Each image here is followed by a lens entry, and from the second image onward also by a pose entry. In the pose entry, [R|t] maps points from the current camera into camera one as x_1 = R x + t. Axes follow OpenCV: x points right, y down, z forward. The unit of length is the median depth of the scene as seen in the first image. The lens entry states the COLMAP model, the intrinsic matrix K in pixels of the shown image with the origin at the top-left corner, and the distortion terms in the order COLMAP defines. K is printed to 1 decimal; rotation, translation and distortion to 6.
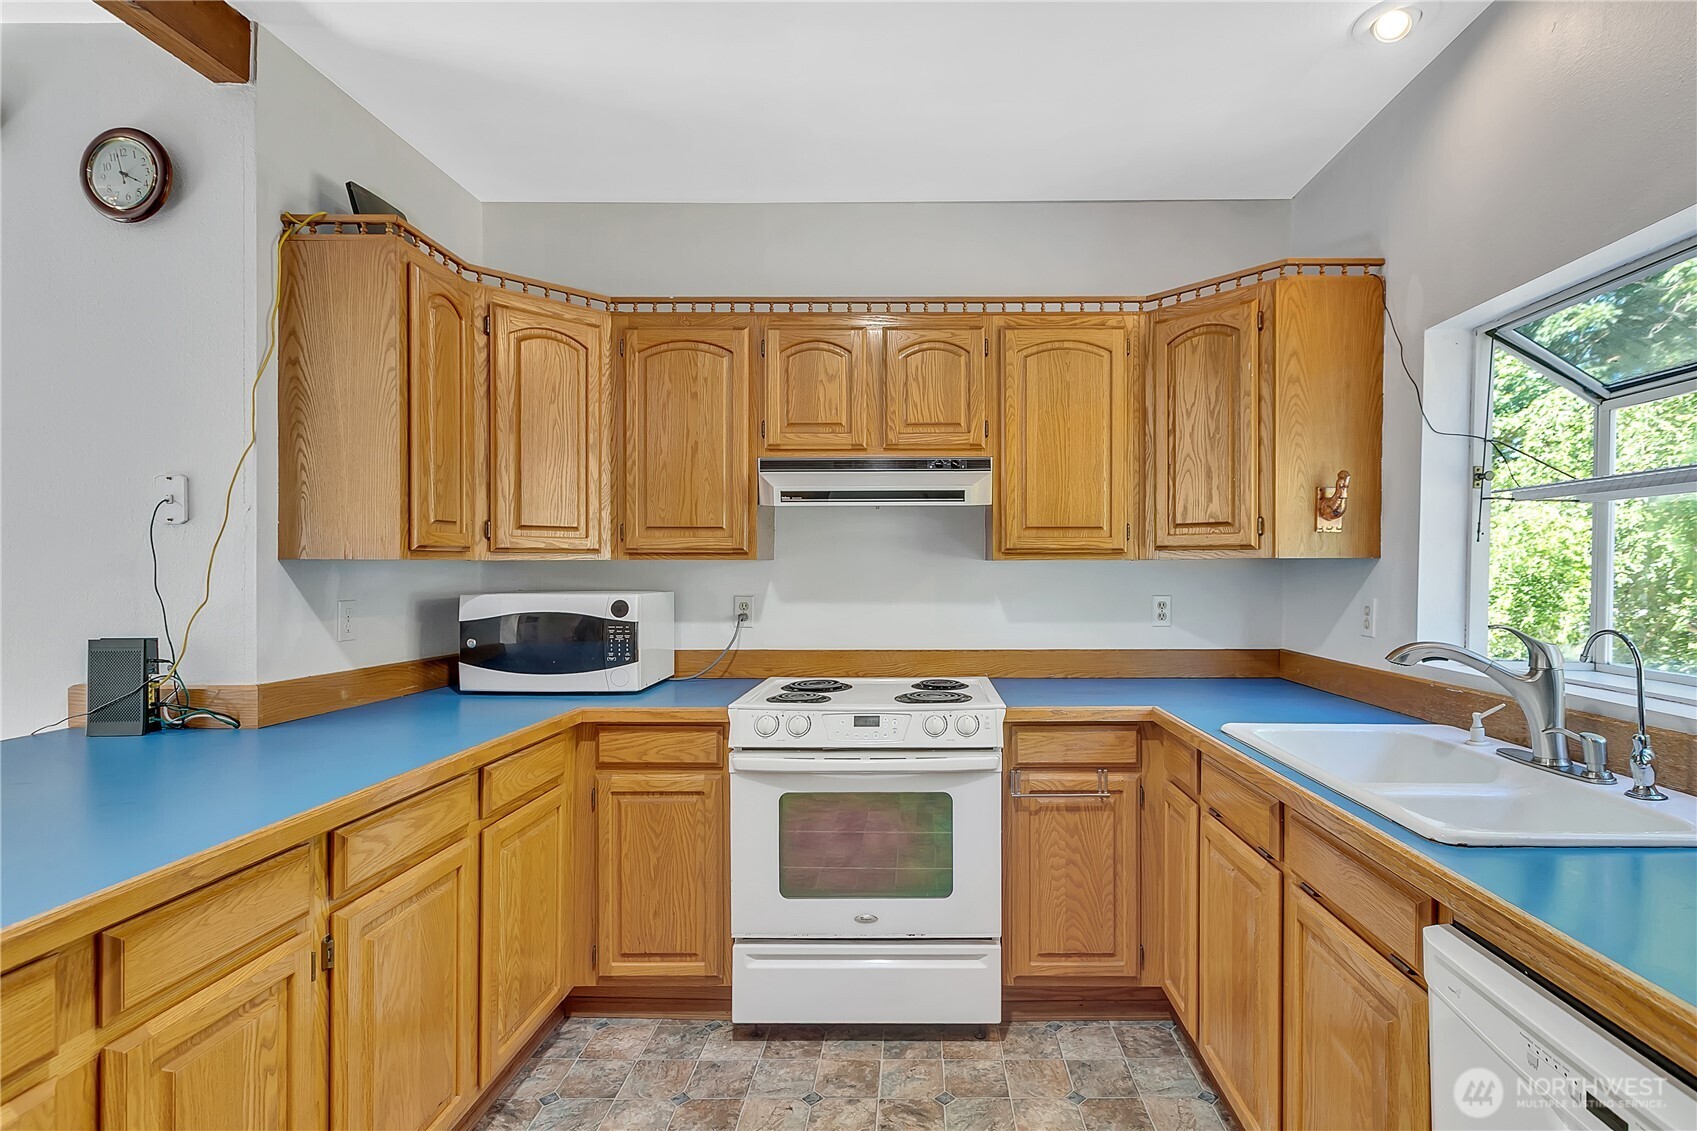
lens RADIAL K [[833.0, 0, 888.8], [0, 833.0, 562.4], [0, 0, 1]] dist [0.003423, 0.000583]
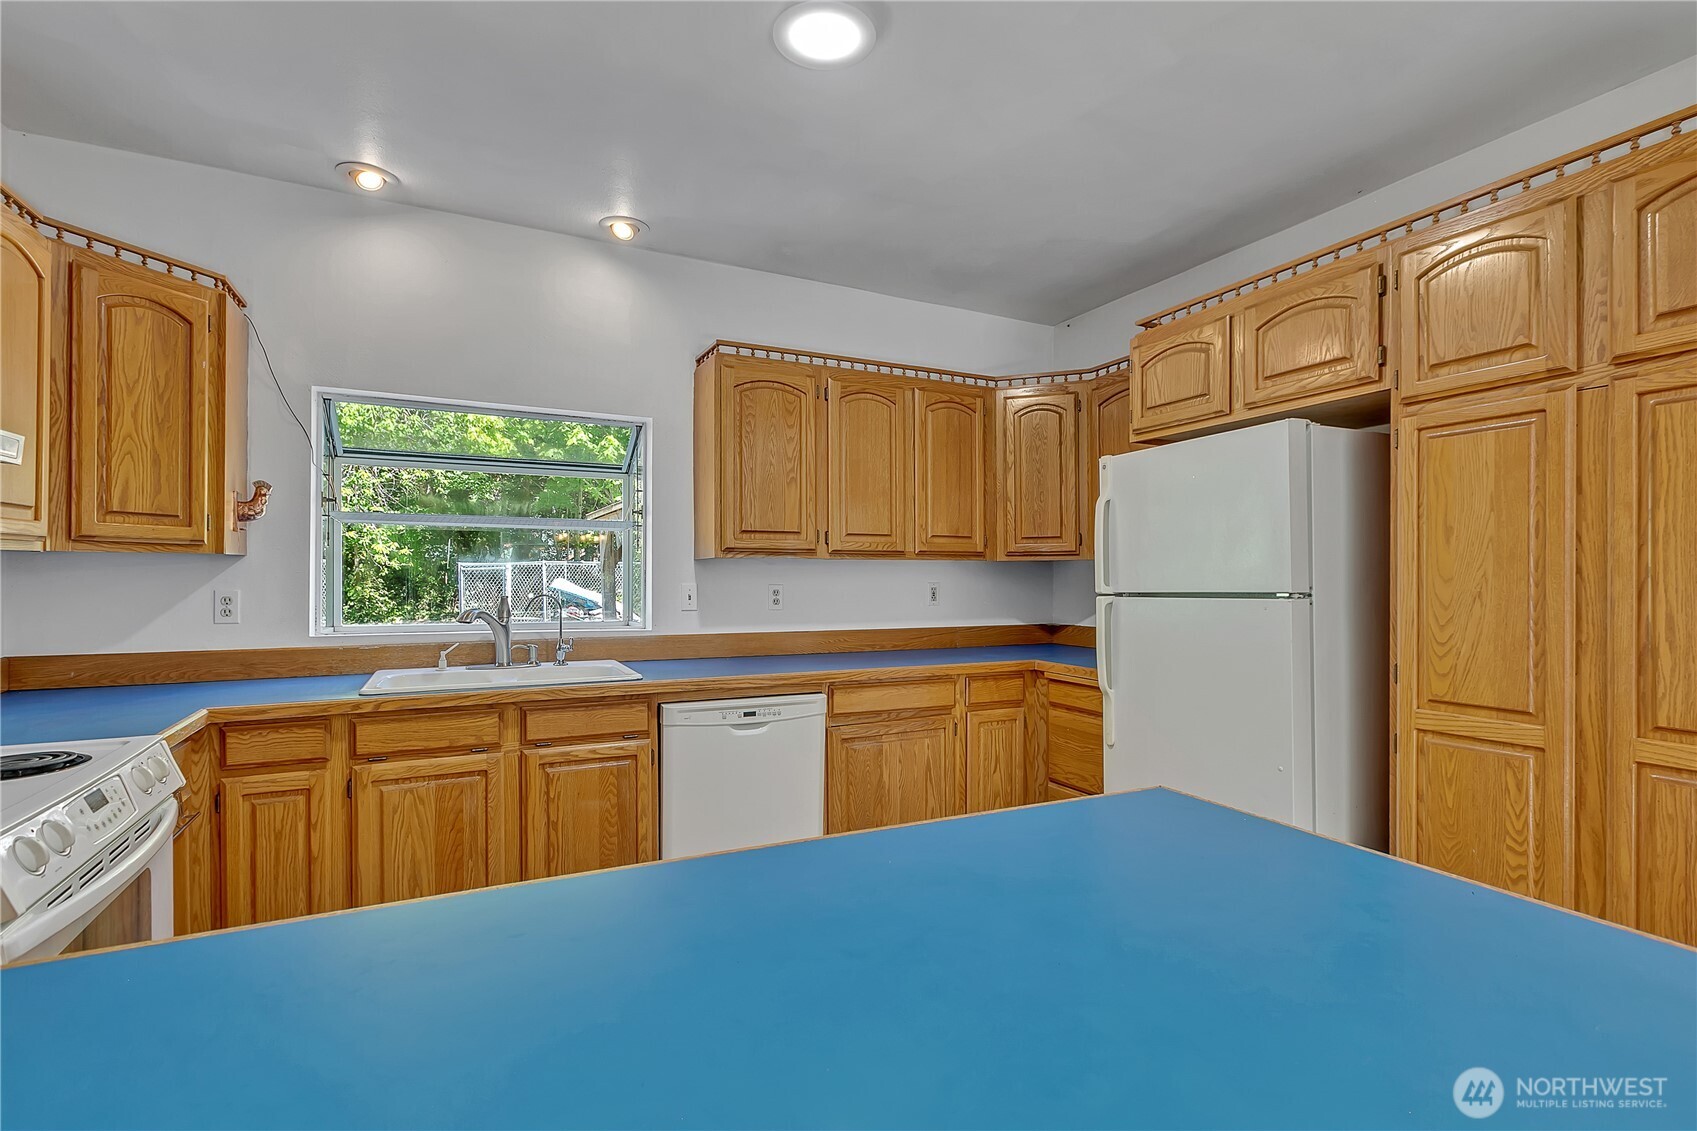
lens RADIAL K [[794.6, 0, 840.5], [0, 794.6, 580.8], [0, 0, 1]] dist [0.003597, -0.001531]
pose [[-0.439065, -0.013718, 0.898350, -0.737030], [-0.010030, 0.999896, 0.010366, 0.010231], [-0.898399, -0.004459, -0.439157, 0.684272]]
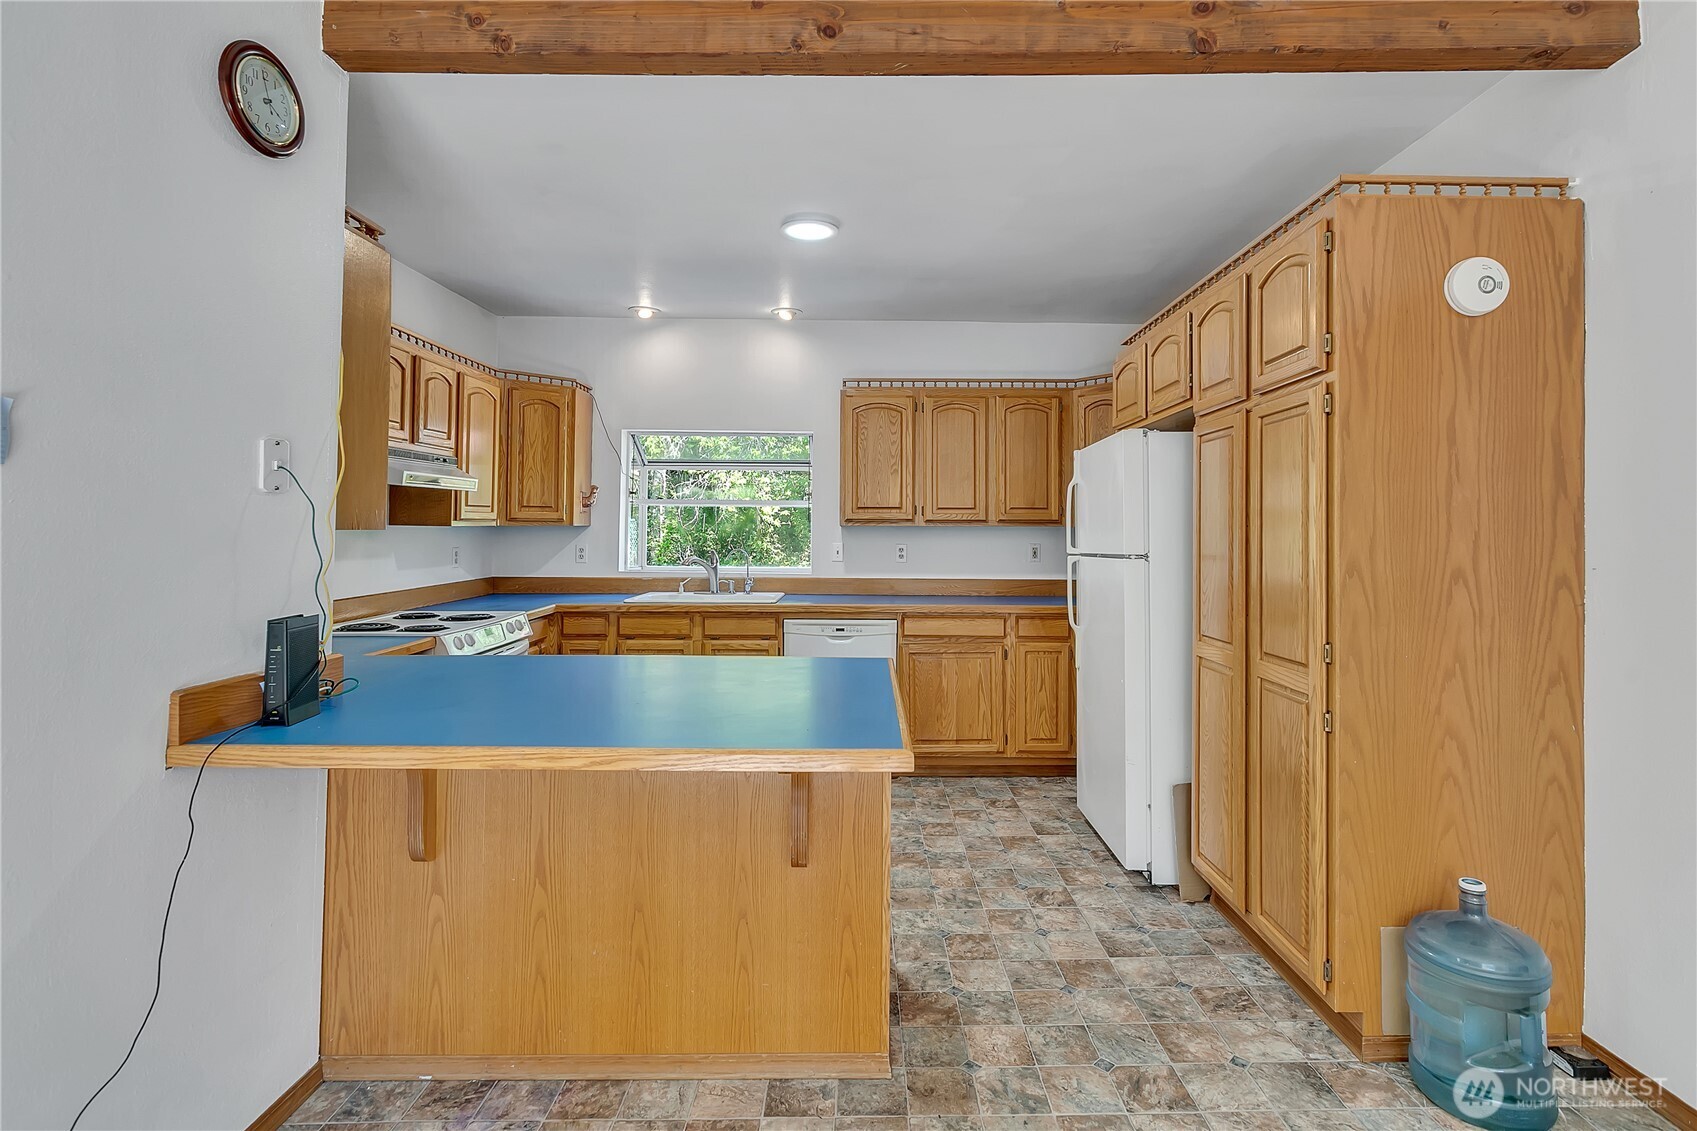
lens RADIAL K [[794.6, 0, 857.0], [0, 794.6, 520.6], [0, 0, 1]] dist [0.003597, -0.001531]
pose [[0.003757, 0.005661, 0.999977, -1.350763], [-0.010489, 0.999929, -0.005621, -0.012626], [-0.999938, -0.010468, 0.003816, 0.283229]]
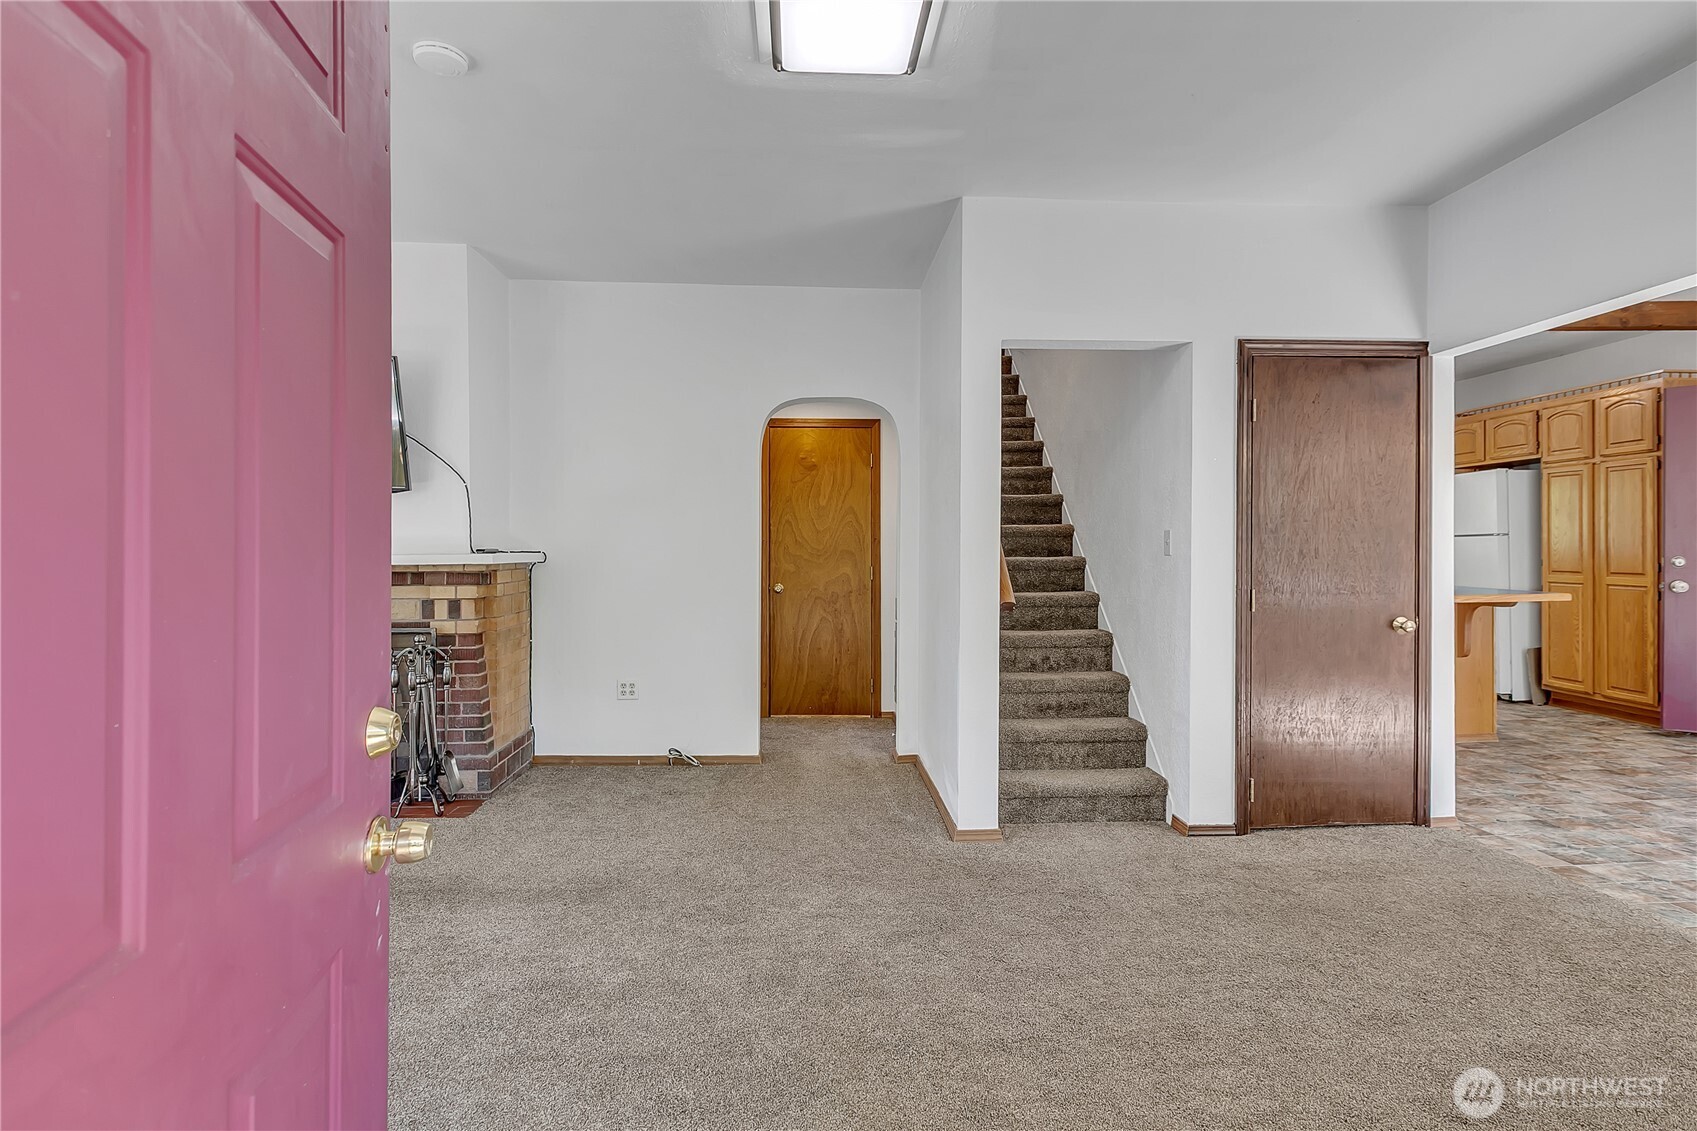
lens RADIAL K [[794.6, 0, 856.1], [0, 794.6, 554.8], [0, 0, 1]] dist [0.003597, -0.001531]
pose [[-0.050886, -0.022979, 0.998440, -2.347816], [0.003161, 0.999727, 0.023170, 0.027228], [-0.998699, 0.004335, -0.050800, 1.813994]]
